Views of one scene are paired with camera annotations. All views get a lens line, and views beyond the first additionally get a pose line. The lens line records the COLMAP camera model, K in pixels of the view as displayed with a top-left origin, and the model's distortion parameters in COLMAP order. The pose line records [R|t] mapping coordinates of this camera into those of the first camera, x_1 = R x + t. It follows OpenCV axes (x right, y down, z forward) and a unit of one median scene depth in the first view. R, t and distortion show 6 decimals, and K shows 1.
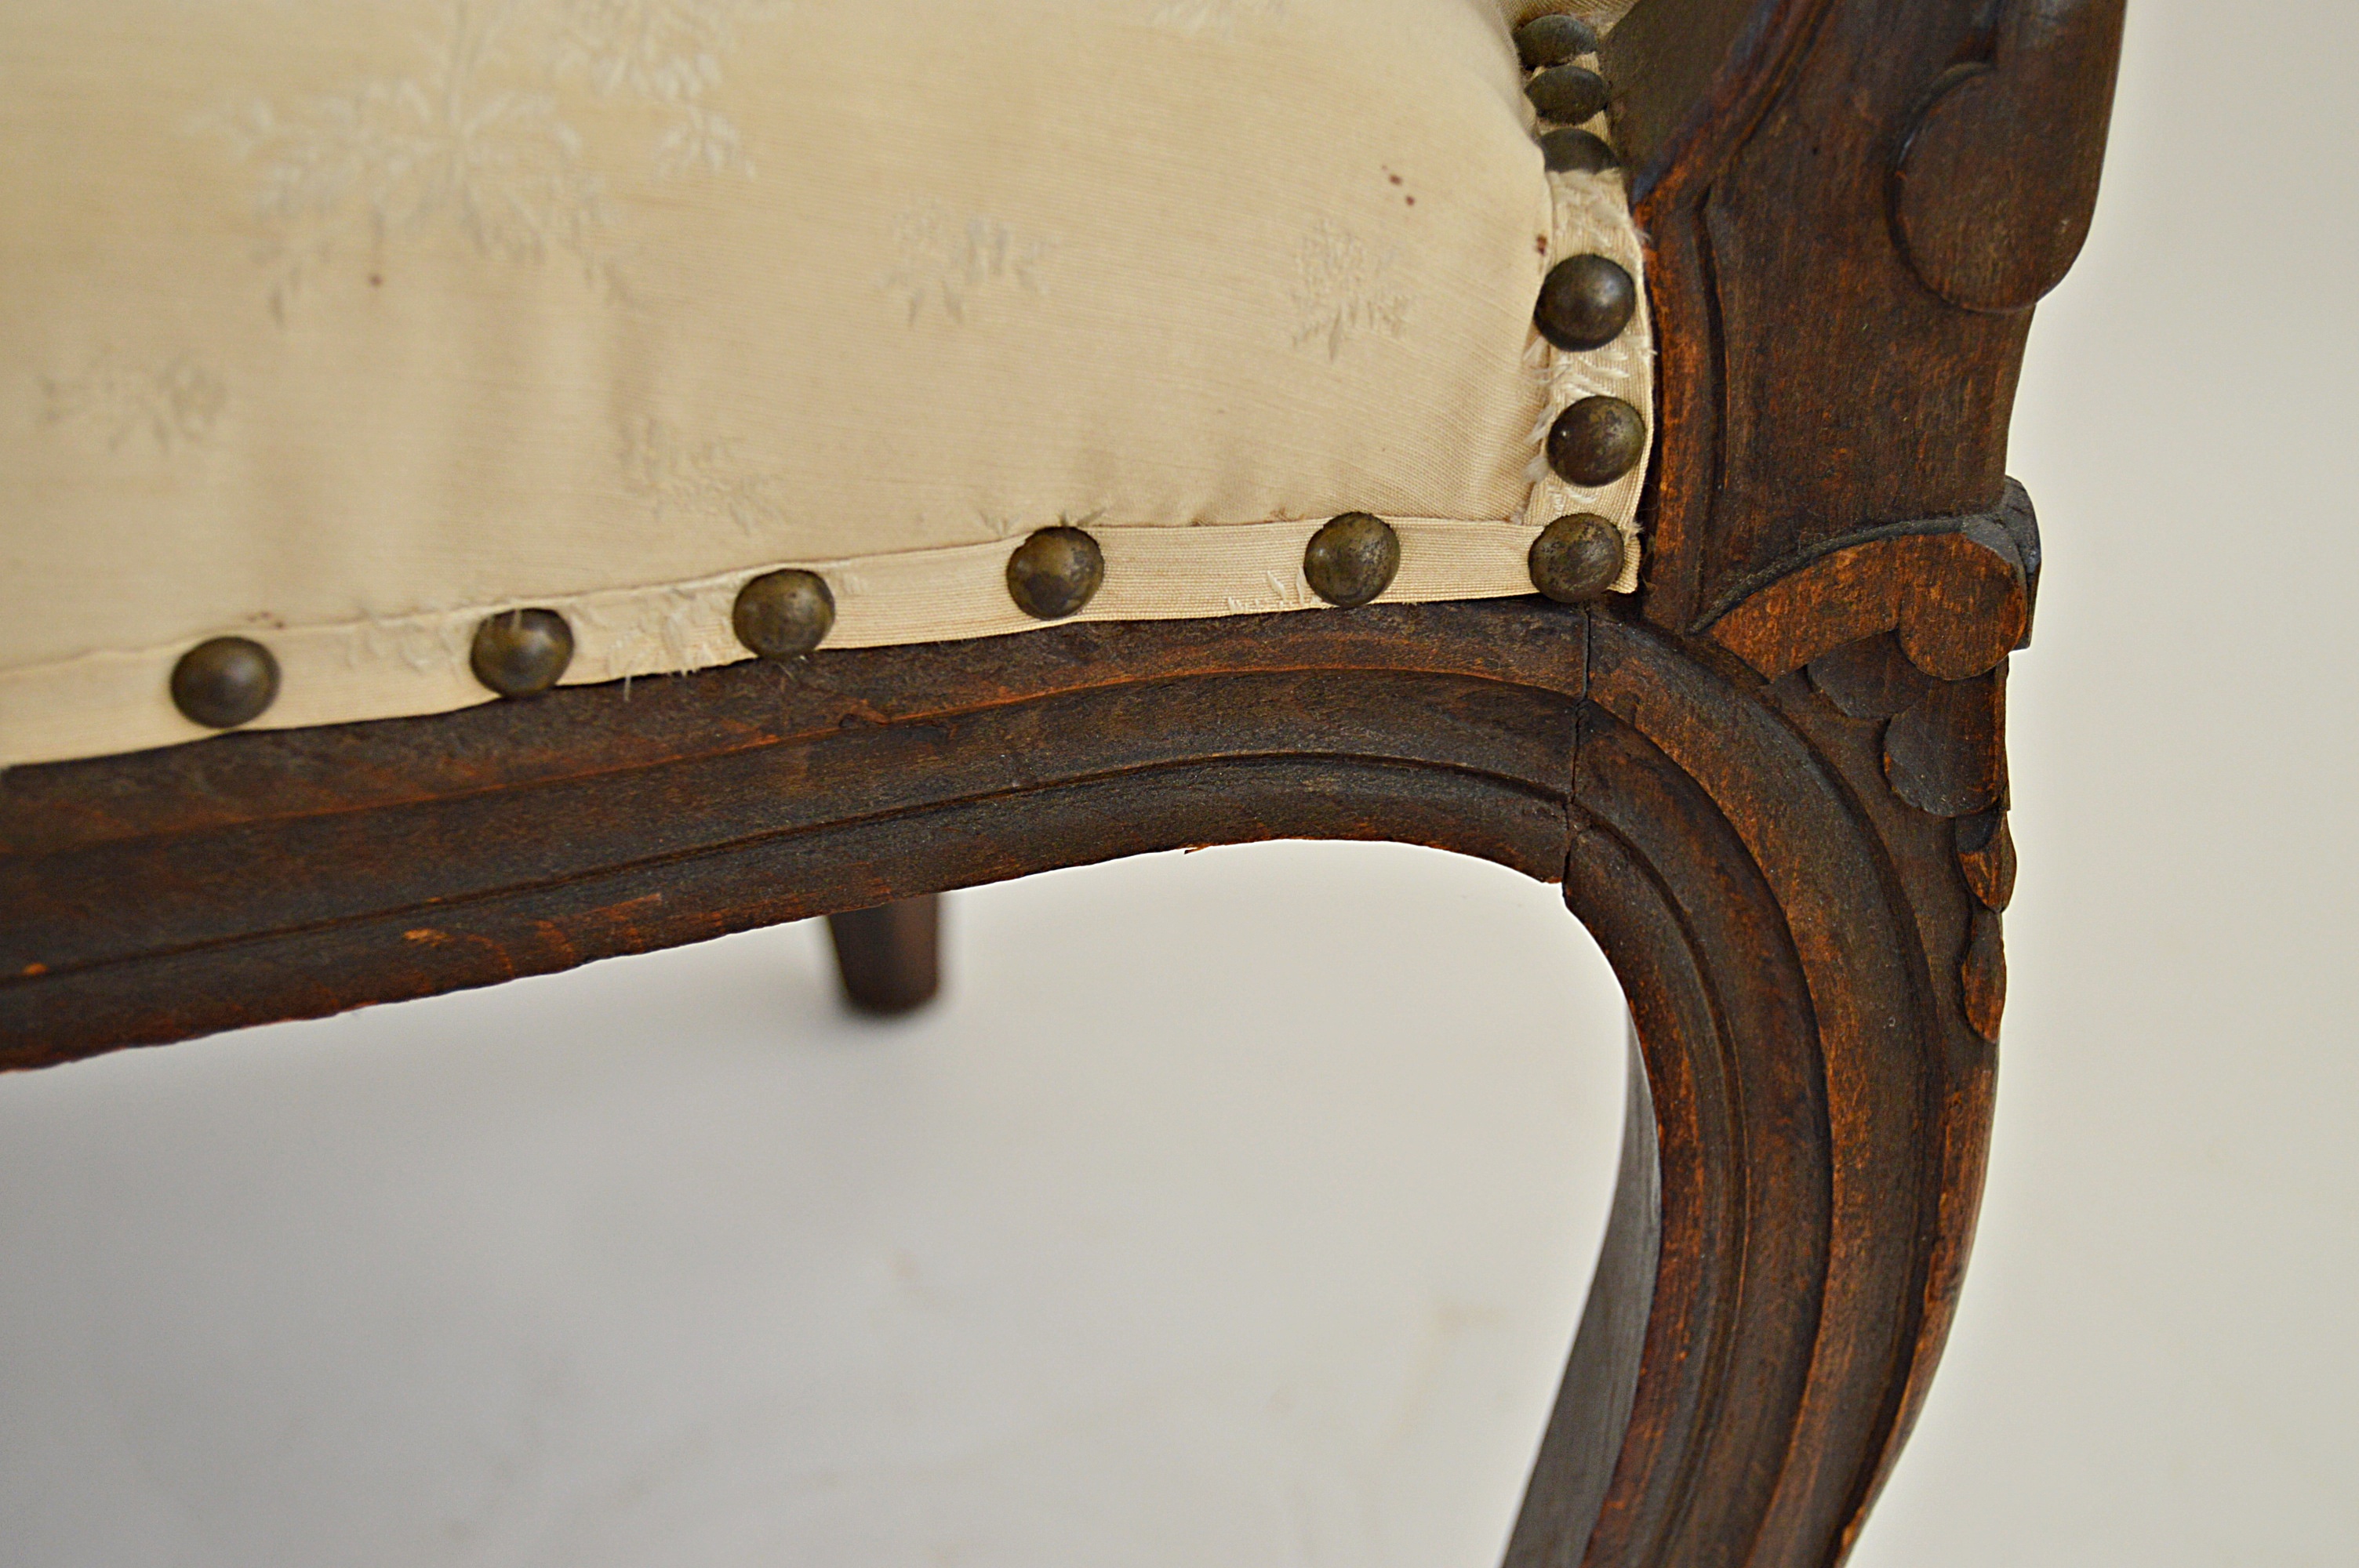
lens RADIAL K [[3719.2, 0, 1179.5], [0, 3719.2, 784.0], [0, 0, 1]] dist [0.003051, -0.052142]
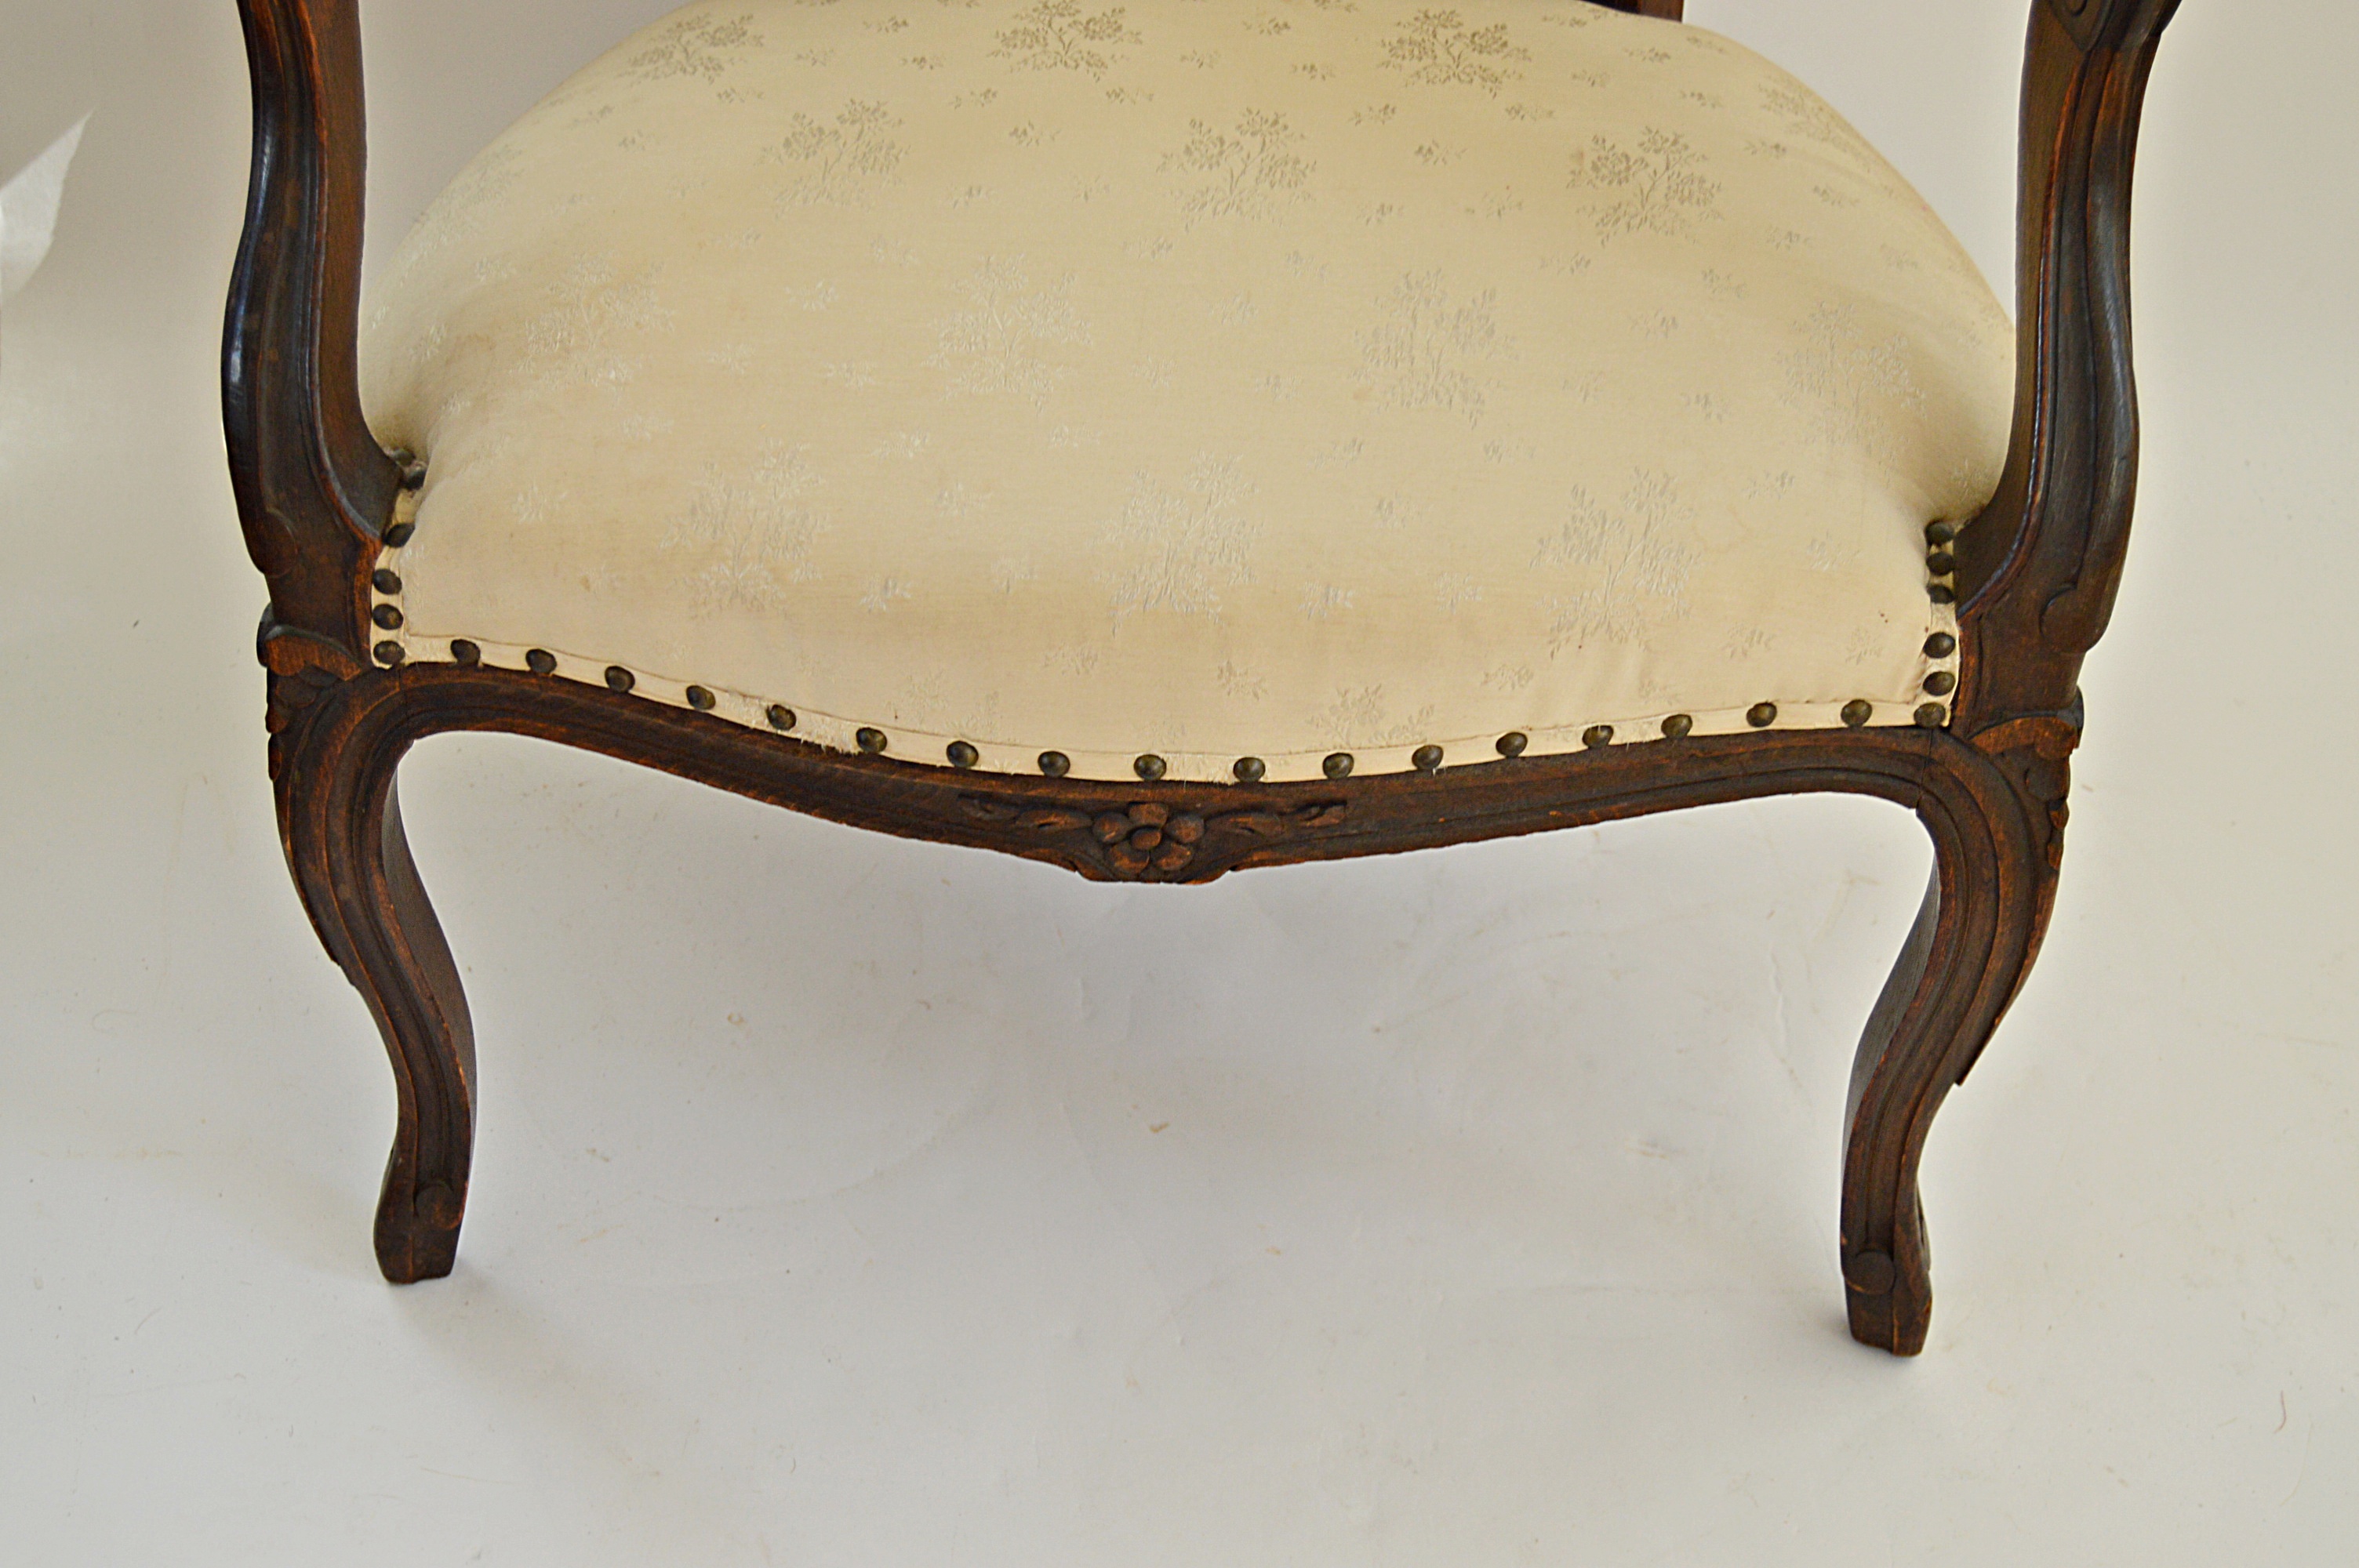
lens RADIAL K [[3526.7, 0, 1179.5], [0, 3526.7, 784.0], [0, 0, 1]] dist [-0.009401, -0.071903]
pose [[0.992201, 0.074685, -0.099798, -0.220220], [-0.054749, 0.980381, 0.189357, -0.537827], [0.111982, -0.182416, 0.976824, -1.987319]]
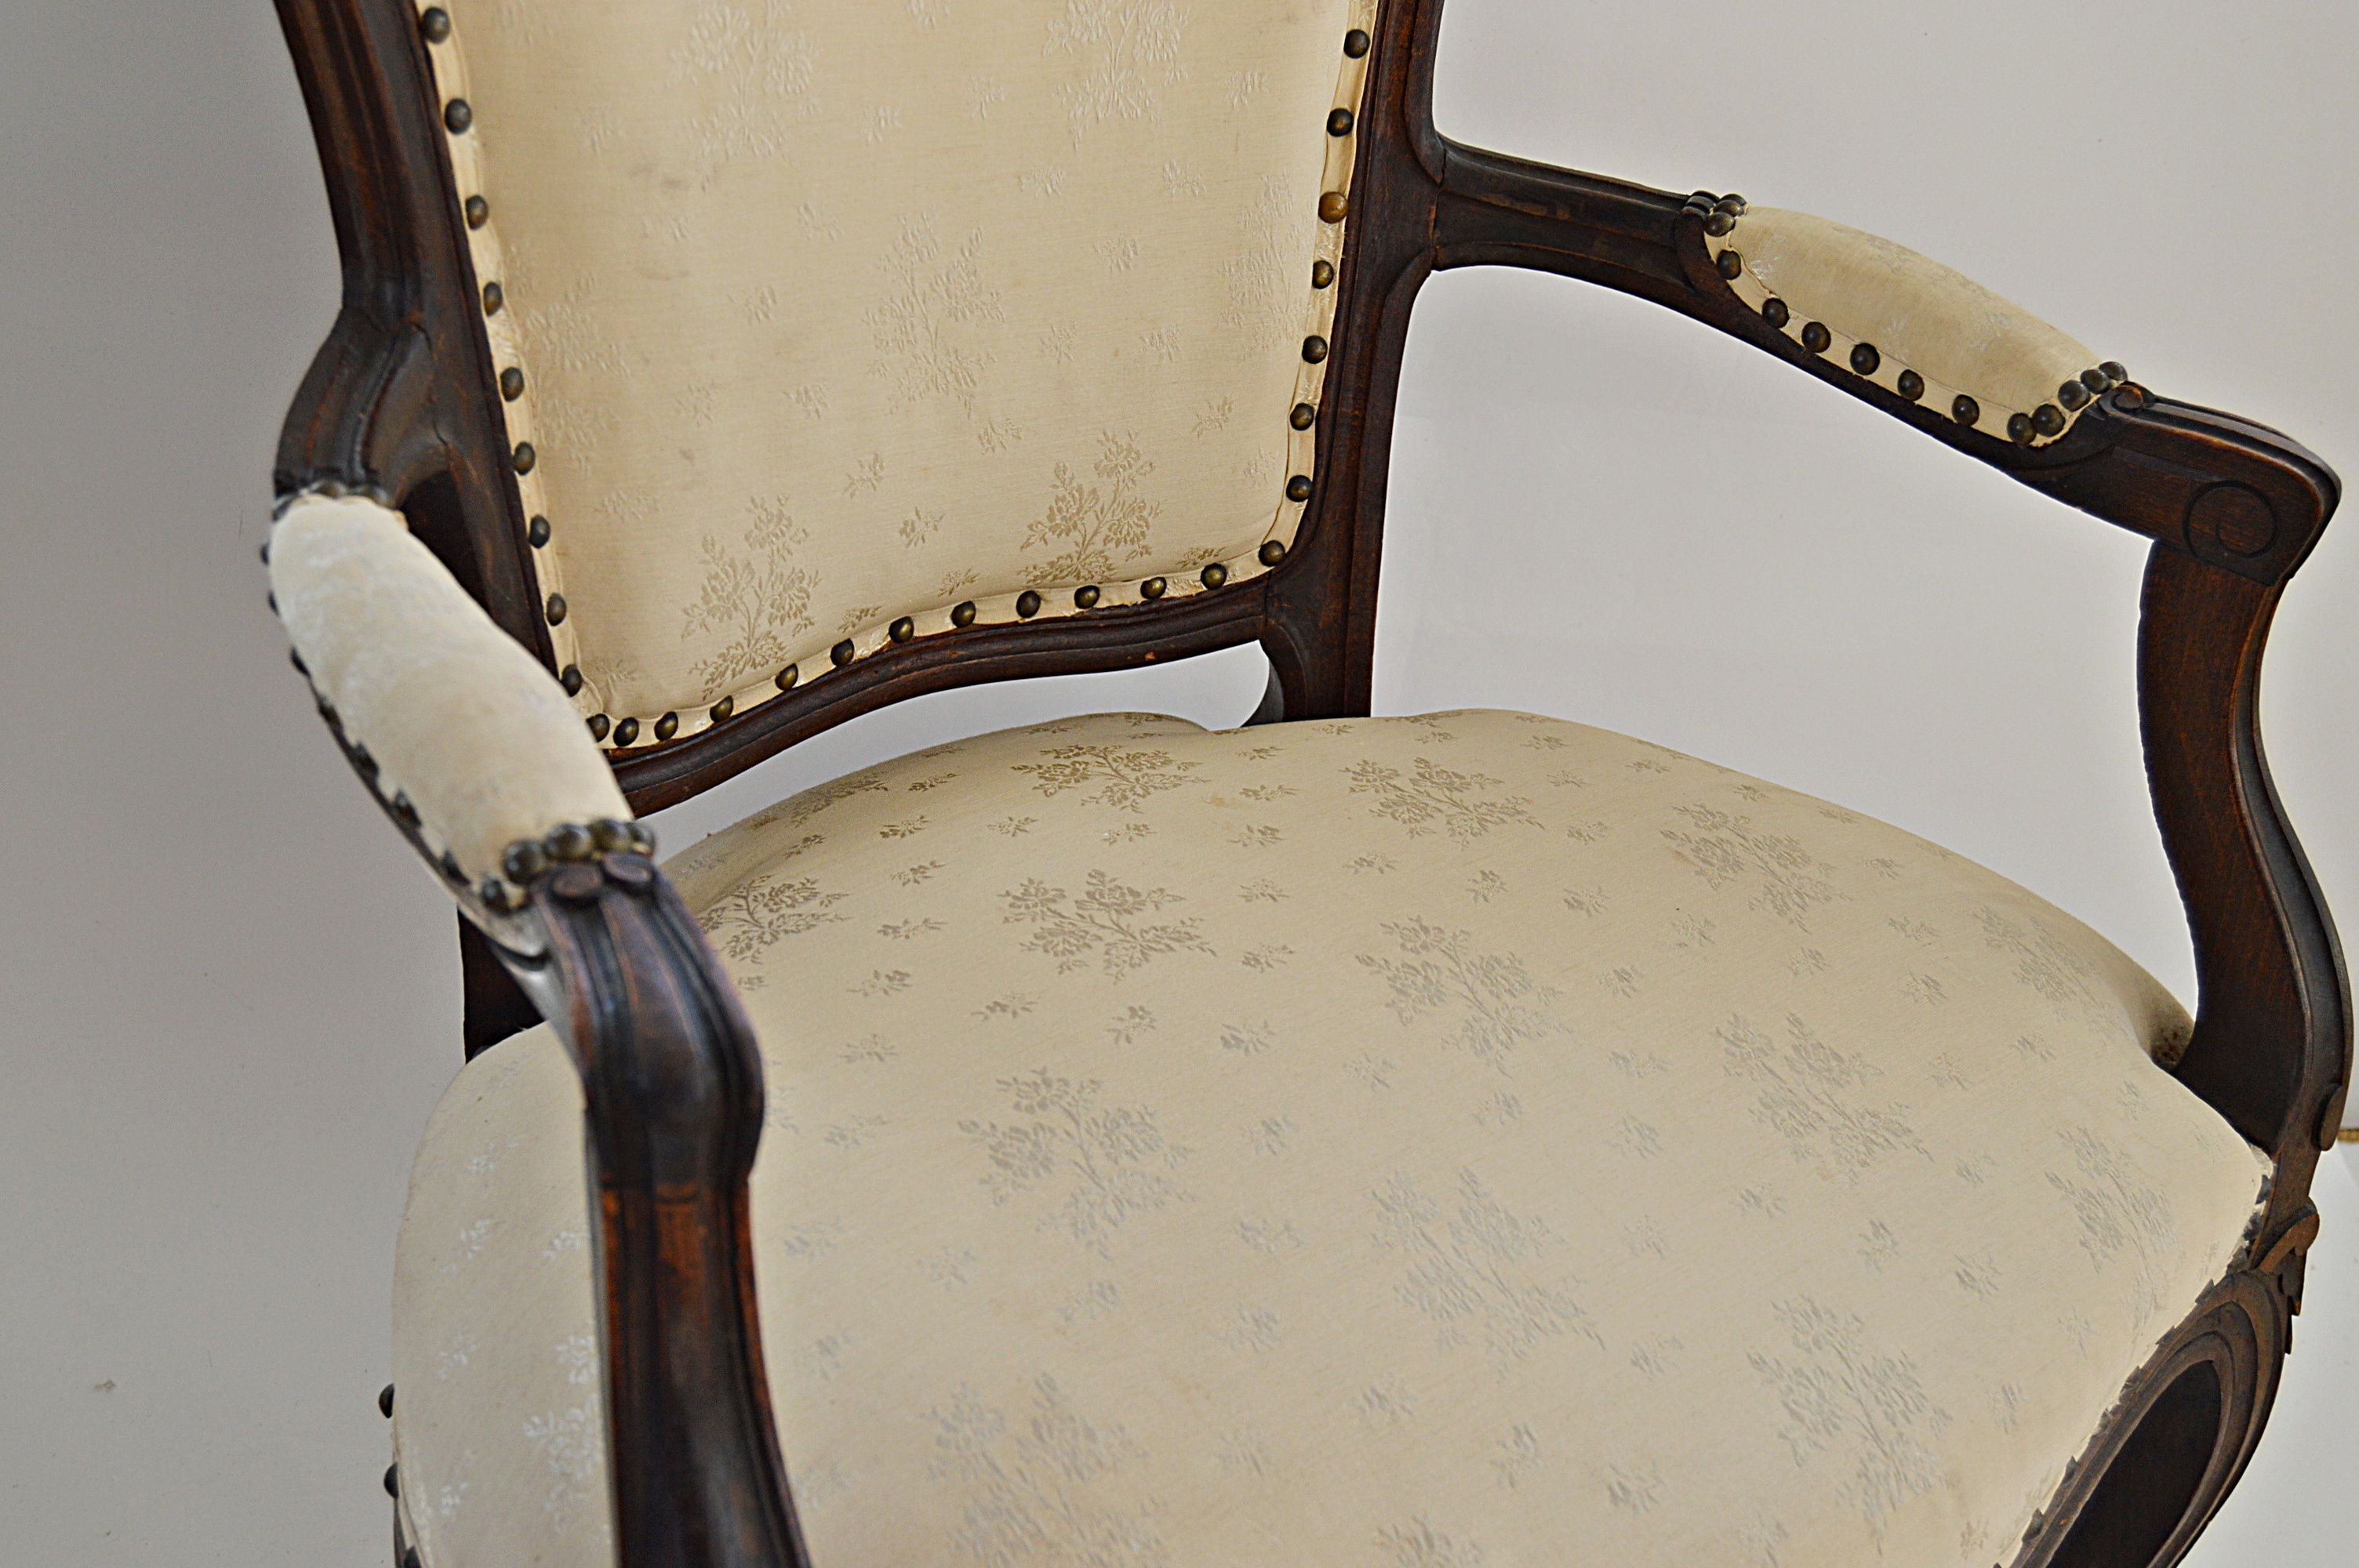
lens RADIAL K [[2972.5, 0, 1179.5], [0, 2972.5, 784.0], [0, 0, 1]] dist [-0.009912, -0.030684]
pose [[0.798727, -0.243504, 0.550219, -1.873500], [0.233909, 0.968184, 0.088923, -0.880887], [-0.554366, 0.057676, 0.830272, -0.576397]]
